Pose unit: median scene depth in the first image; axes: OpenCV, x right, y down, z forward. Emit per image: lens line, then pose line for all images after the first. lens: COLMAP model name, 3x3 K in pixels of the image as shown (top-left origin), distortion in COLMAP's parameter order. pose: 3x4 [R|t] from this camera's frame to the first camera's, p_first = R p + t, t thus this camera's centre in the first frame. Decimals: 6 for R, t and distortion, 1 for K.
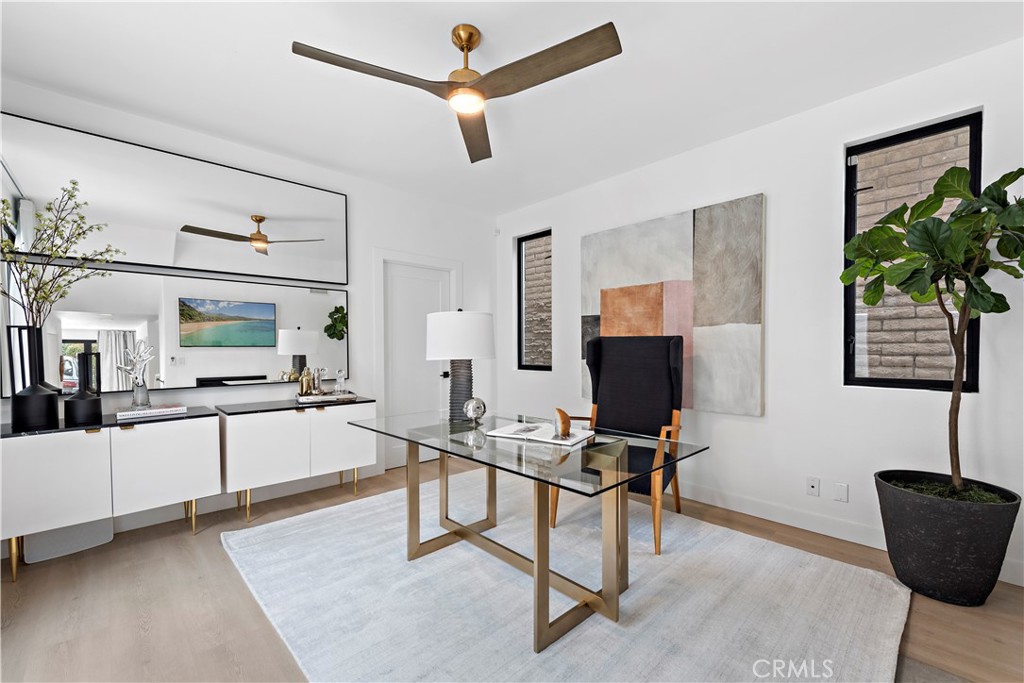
lens RADIAL K [[408.3, 0, 517.7], [0, 408.3, 344.2], [0, 0, 1]] dist [0.002380, -0.000107]
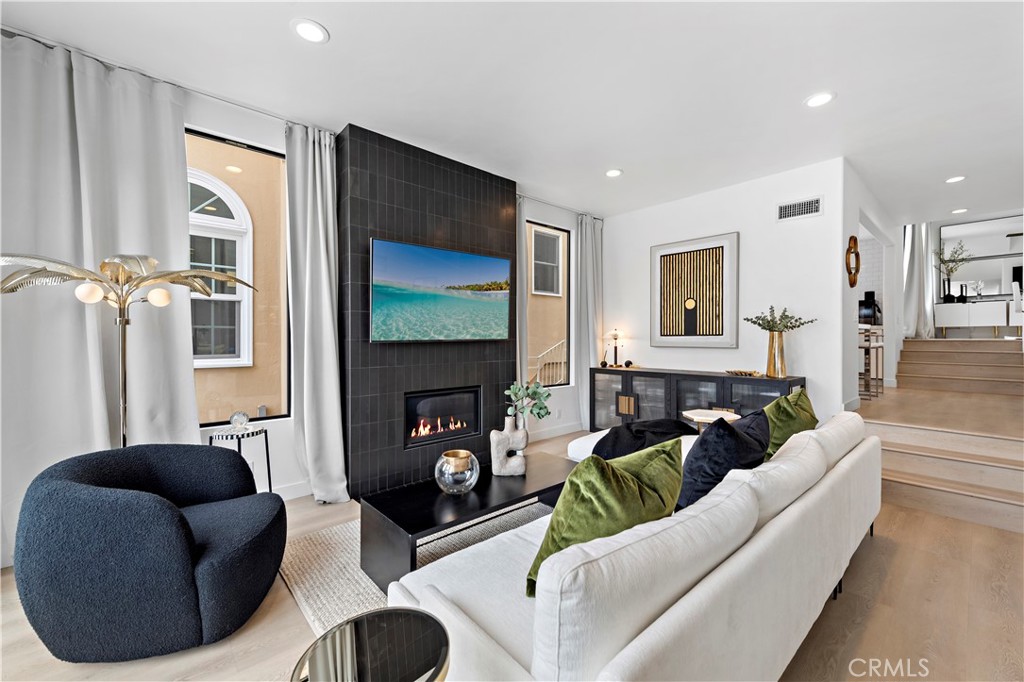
lens RADIAL K [[408.3, 0, 517.7], [0, 408.3, 343.7], [0, 0, 1]] dist [0.002380, -0.000107]
pose [[-0.060414, 0.022233, -0.997926, 2.974553], [0.006756, 0.999738, 0.021865, 0.458870], [0.998151, -0.005422, -0.060548, -2.867485]]
